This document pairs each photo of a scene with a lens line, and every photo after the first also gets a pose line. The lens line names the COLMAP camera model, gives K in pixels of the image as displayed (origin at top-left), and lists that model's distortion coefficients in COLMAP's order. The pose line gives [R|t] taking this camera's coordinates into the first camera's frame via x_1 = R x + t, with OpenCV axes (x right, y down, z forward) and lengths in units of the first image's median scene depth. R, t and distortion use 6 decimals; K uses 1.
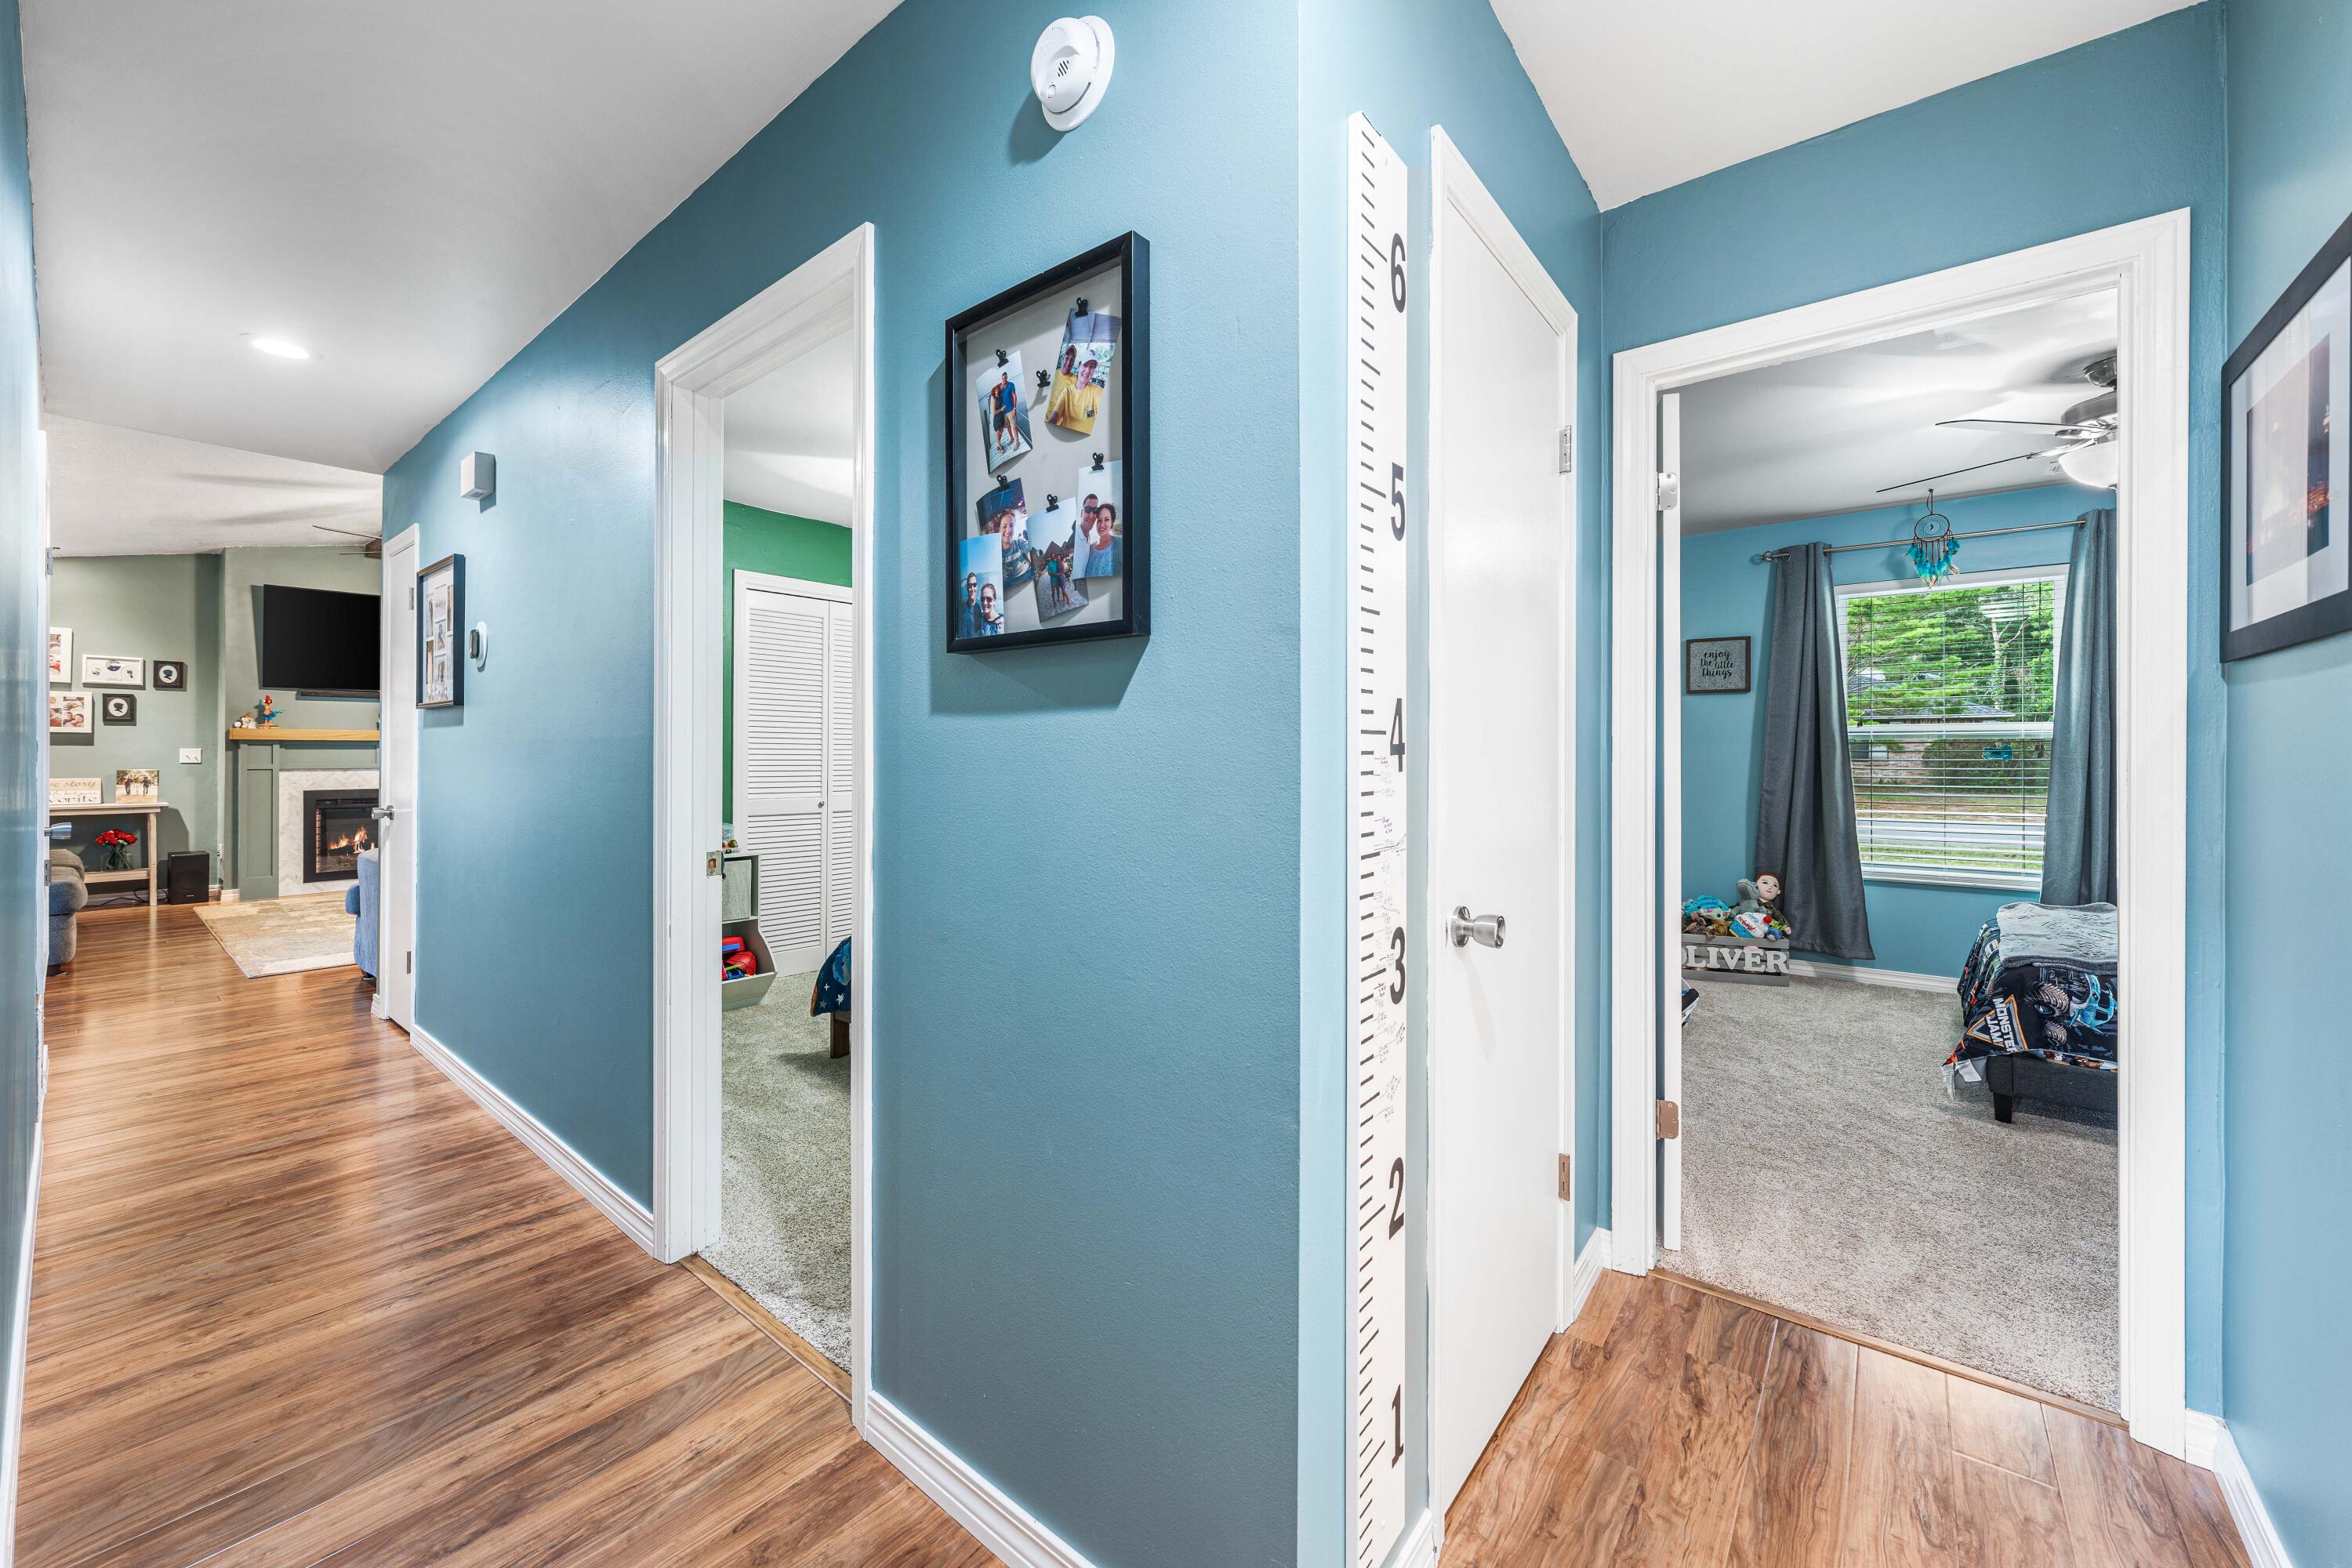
lens RADIAL K [[898.6, 0, 1172.0], [0, 898.6, 746.2], [0, 0, 1]] dist [-0.001678, -0.000051]
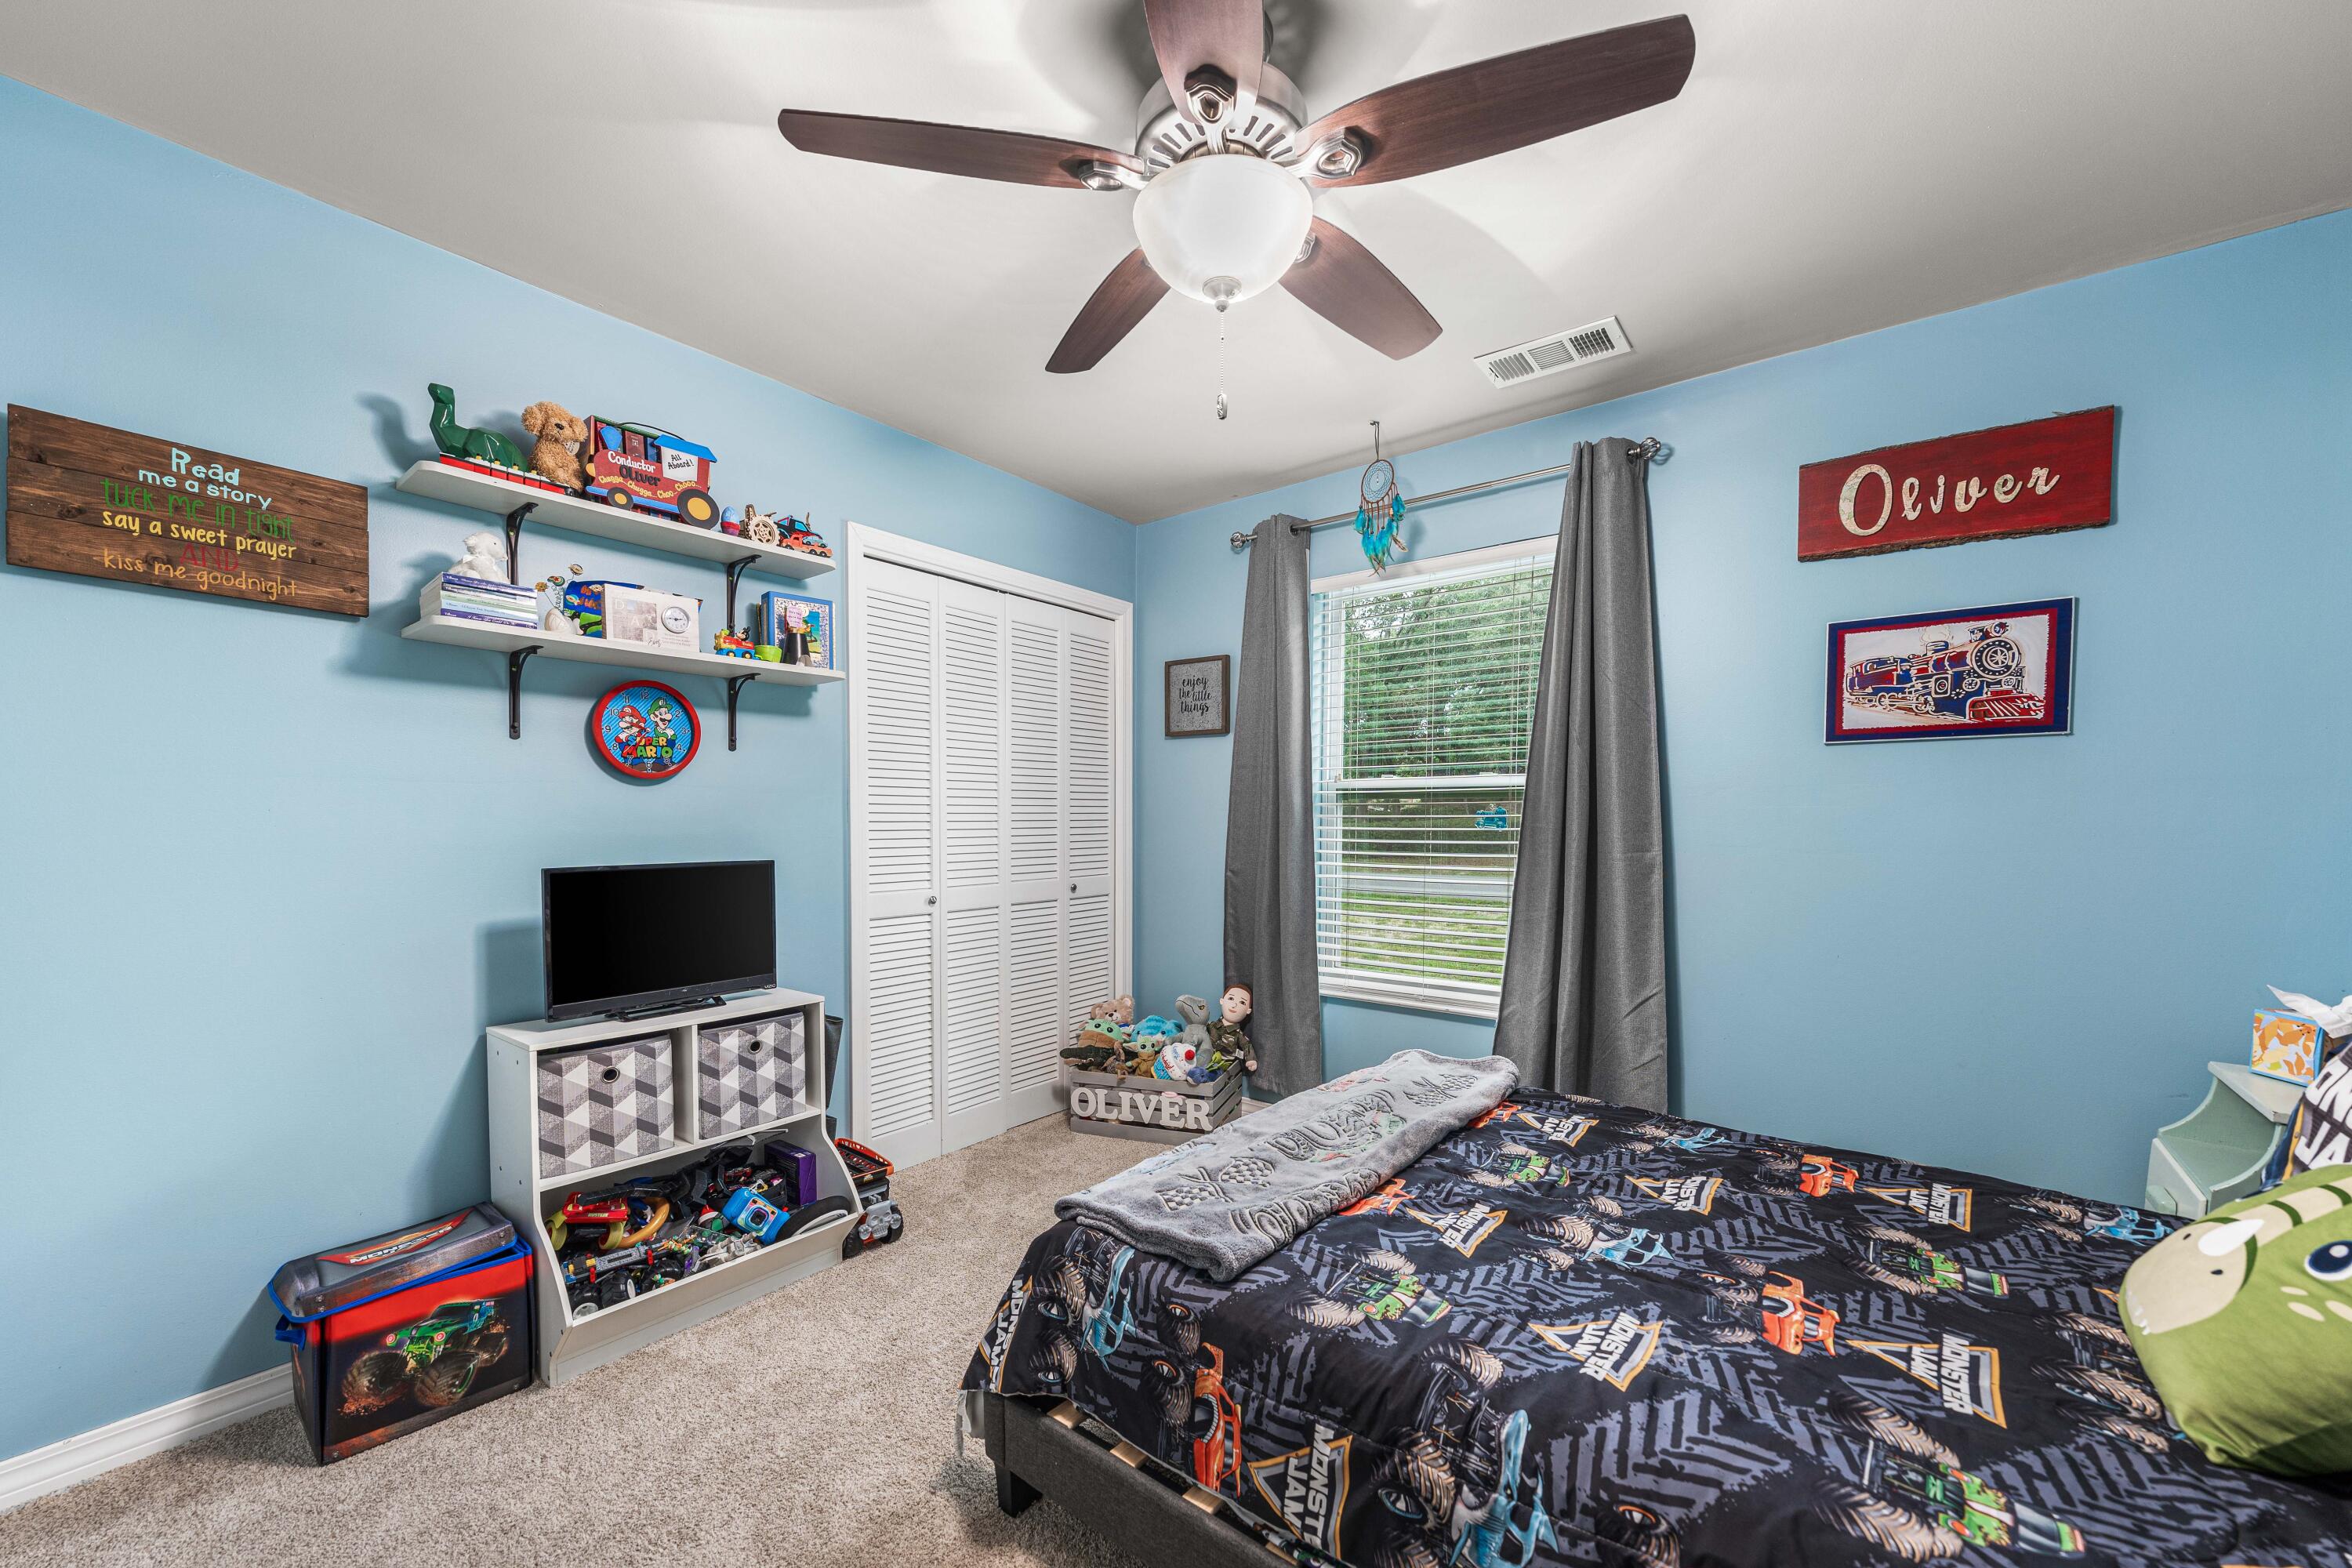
lens RADIAL K [[895.3, 0, 1187.3], [0, 895.3, 857.3], [0, 0, 1]] dist [-0.000354, -0.000095]
pose [[0.999759, 0.001076, 0.021923, 0.639266], [-0.002266, 0.998522, 0.054305, -0.000446], [-0.021832, -0.054342, 0.998284, 0.301746]]
